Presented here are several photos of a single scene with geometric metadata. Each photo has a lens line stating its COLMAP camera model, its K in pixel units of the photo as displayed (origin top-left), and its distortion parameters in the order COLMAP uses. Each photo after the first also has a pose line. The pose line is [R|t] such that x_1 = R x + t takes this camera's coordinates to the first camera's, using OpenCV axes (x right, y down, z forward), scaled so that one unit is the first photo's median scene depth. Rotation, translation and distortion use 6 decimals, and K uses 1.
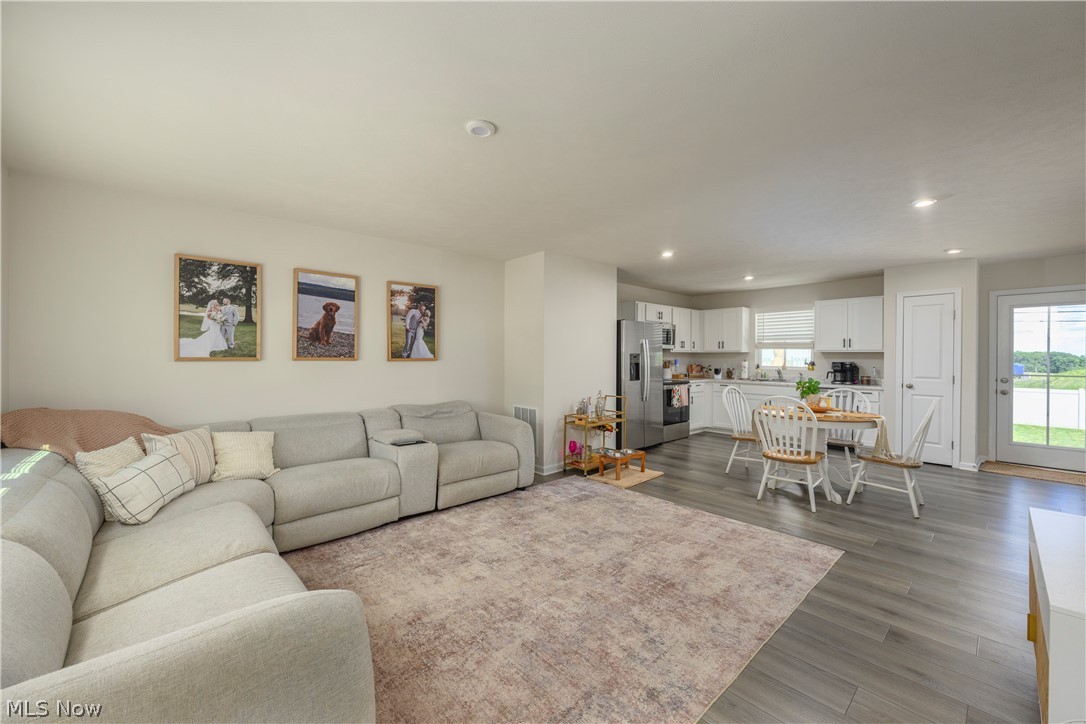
lens RADIAL K [[429.3, 0, 539.5], [0, 429.3, 360.0], [0, 0, 1]] dist [-0.000380, -0.000061]
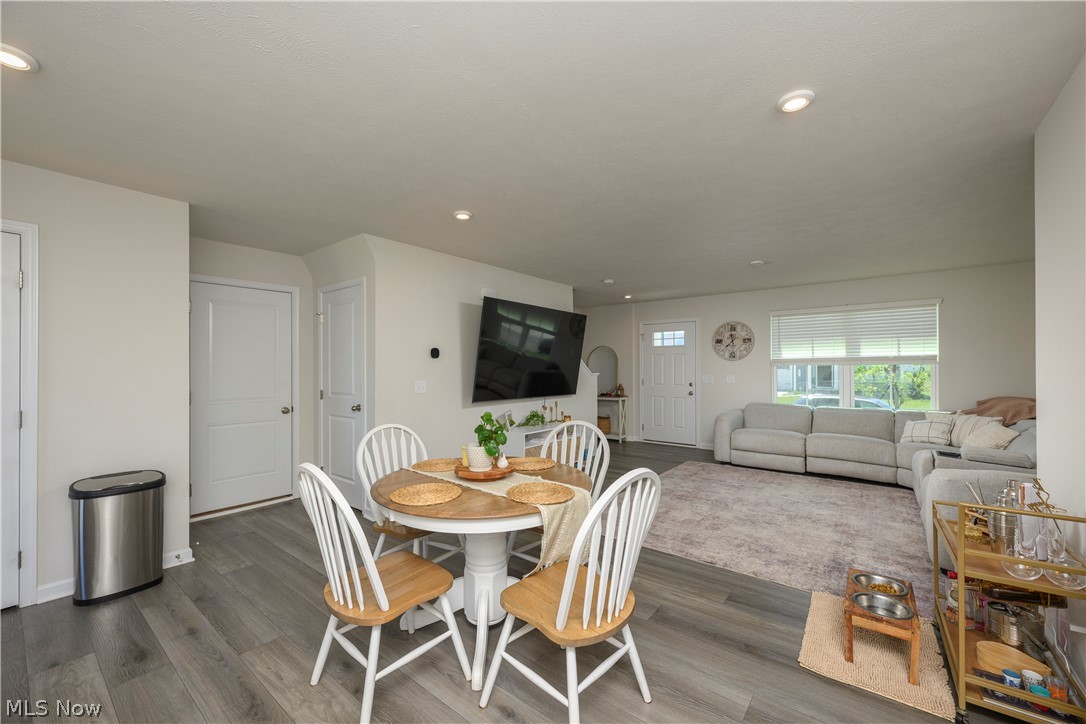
lens RADIAL K [[429.3, 0, 539.5], [0, 429.3, 360.0], [0, 0, 1]] dist [-0.000380, -0.000061]
pose [[-0.987179, -0.004306, -0.159559, 0.718111], [-0.002343, 0.999919, -0.012491, -0.009588], [0.159600, -0.011957, -0.987109, 1.650969]]
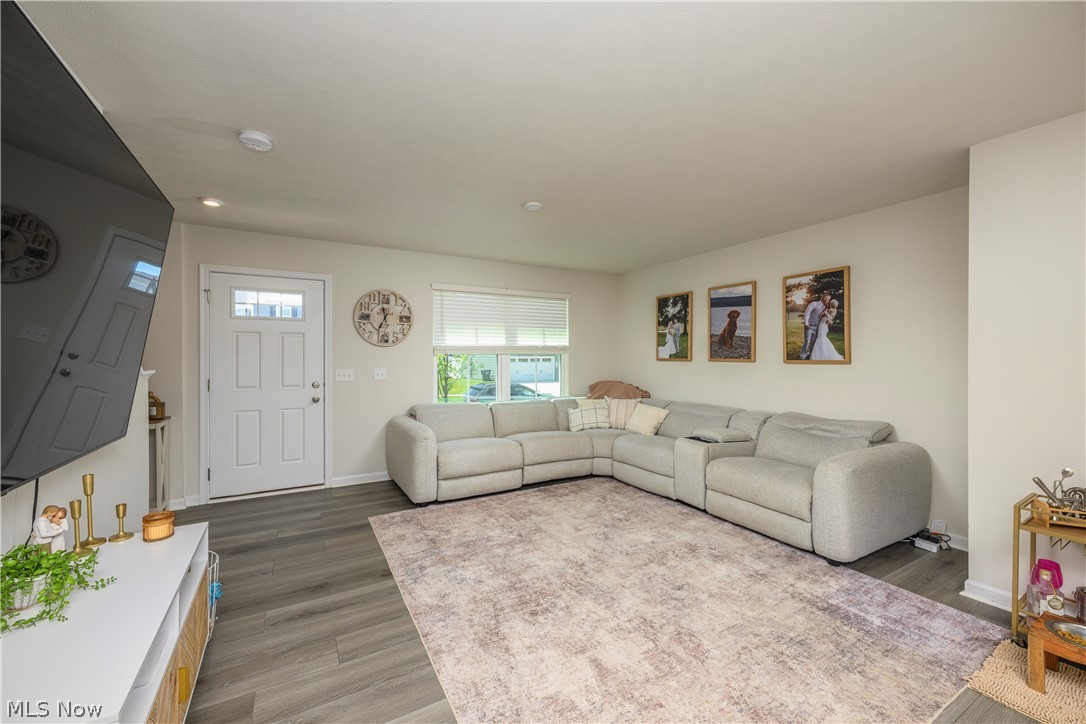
lens RADIAL K [[429.3, 0, 539.5], [0, 429.3, 360.0], [0, 0, 1]] dist [-0.000380, -0.000061]
pose [[-0.219588, 0.006069, -0.975574, 0.735696], [-0.008615, 0.999930, 0.008160, -0.007496], [0.975555, 0.010196, -0.219521, 0.752847]]
